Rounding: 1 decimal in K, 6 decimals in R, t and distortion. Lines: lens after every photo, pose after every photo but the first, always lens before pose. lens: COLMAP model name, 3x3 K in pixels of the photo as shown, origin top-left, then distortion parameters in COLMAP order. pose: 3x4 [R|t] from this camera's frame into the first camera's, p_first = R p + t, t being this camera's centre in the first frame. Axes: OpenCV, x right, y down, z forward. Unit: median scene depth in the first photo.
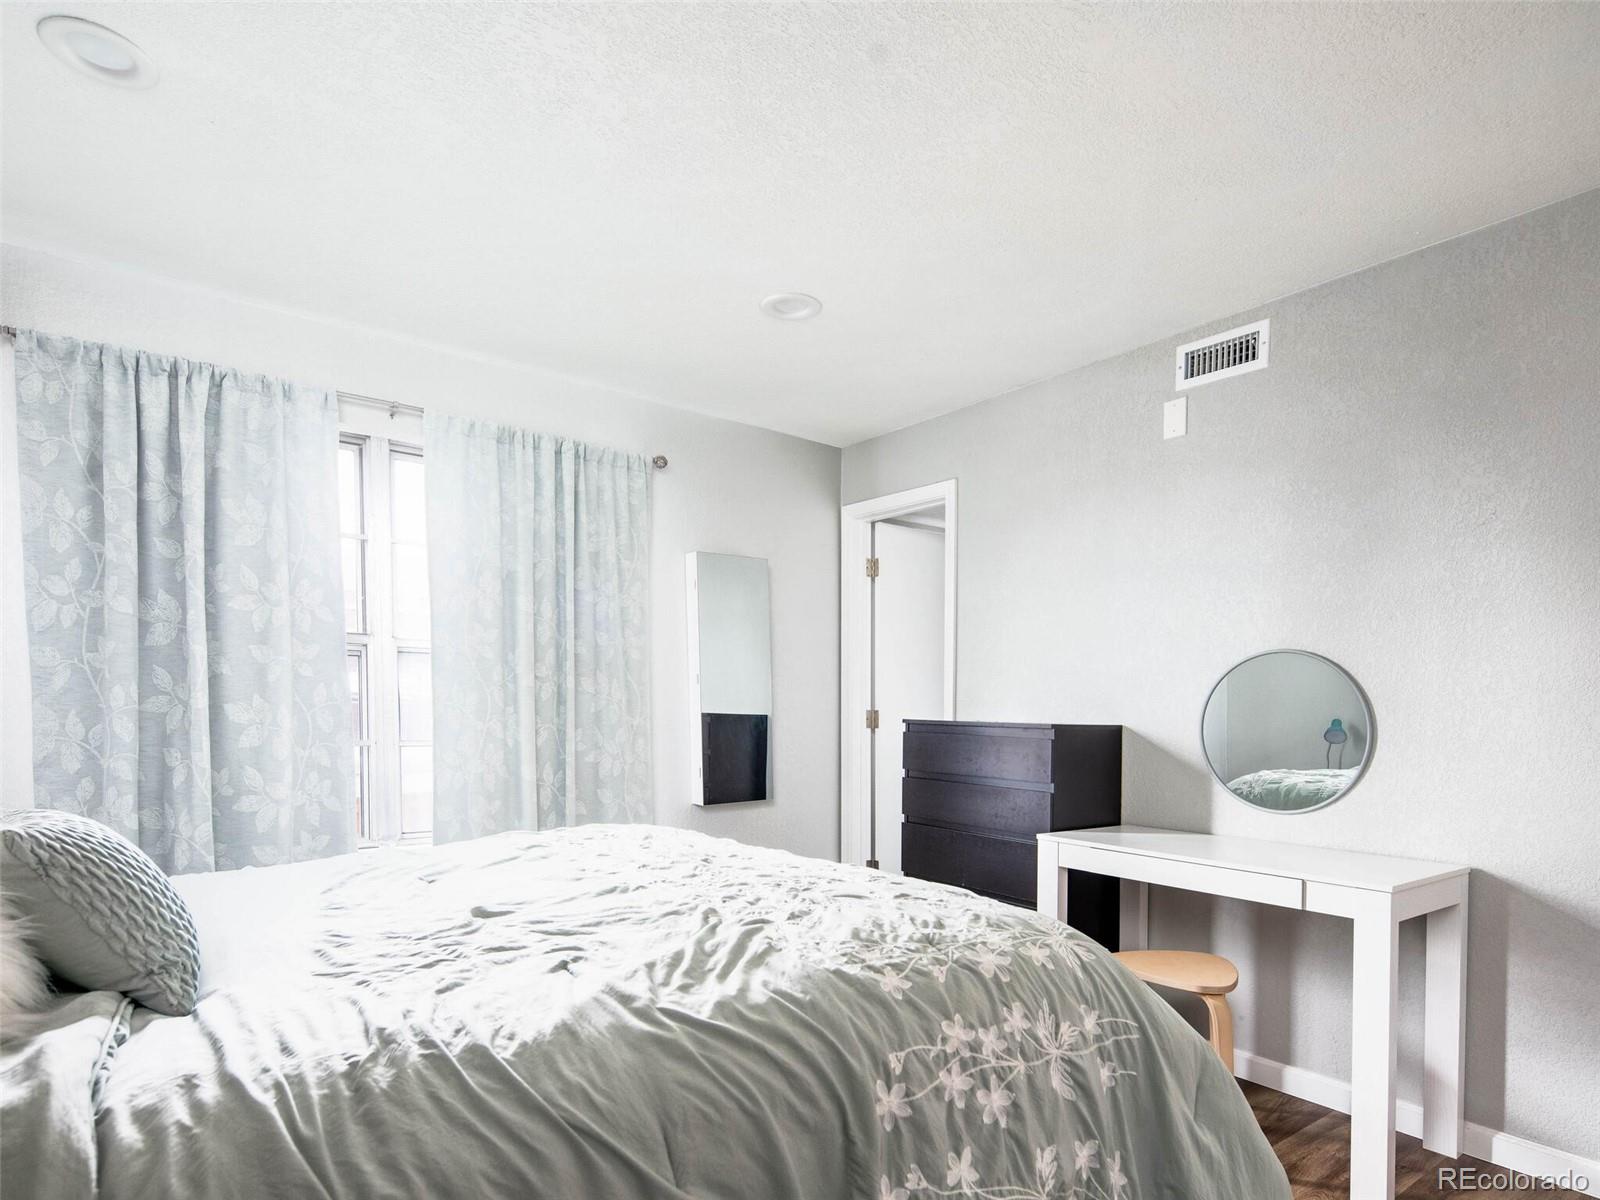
lens RADIAL K [[889.3, 0, 797.7], [0, 889.3, 752.9], [0, 0, 1]] dist [-0.001193, -0.000120]
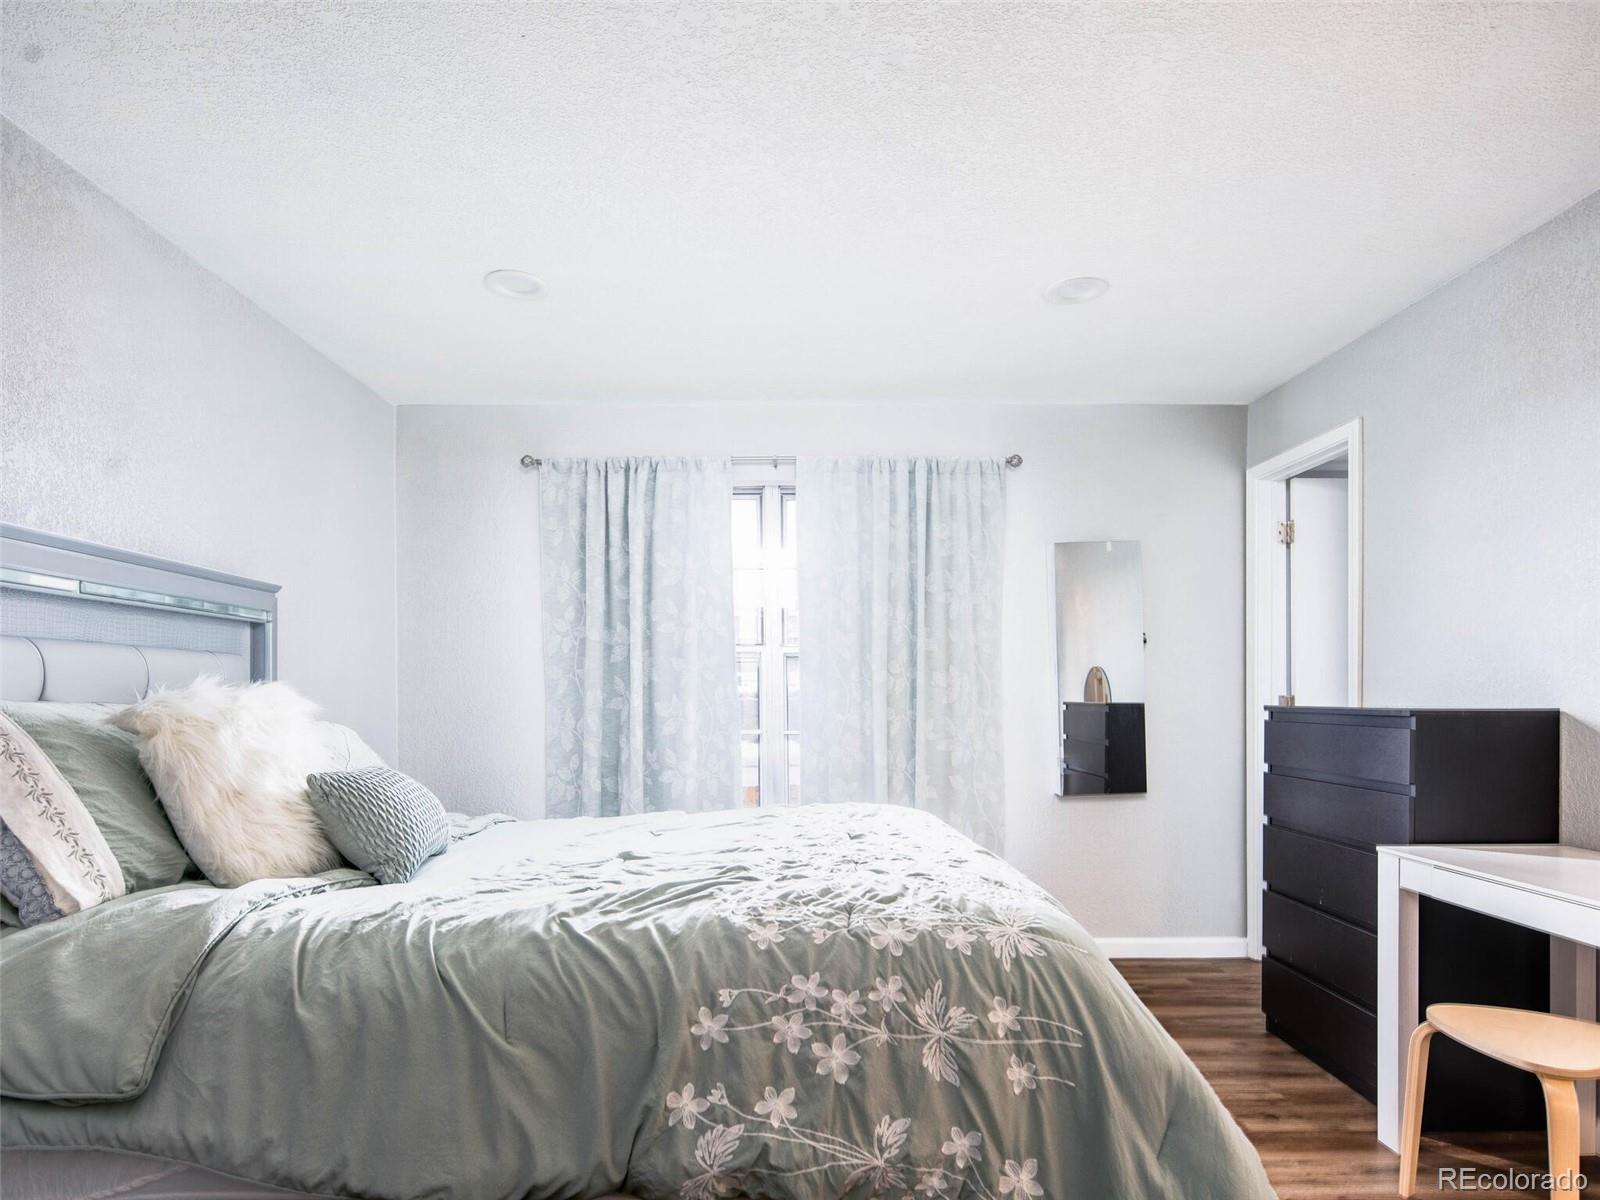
lens RADIAL K [[885.9, 0, 803.7], [0, 885.9, 725.7], [0, 0, 1]] dist [0.003046, 0.000111]
pose [[0.808691, -0.001786, -0.588231, 0.337393], [-0.011098, 0.999771, -0.018293, 0.002755], [0.588129, 0.021322, 0.808486, 0.037589]]
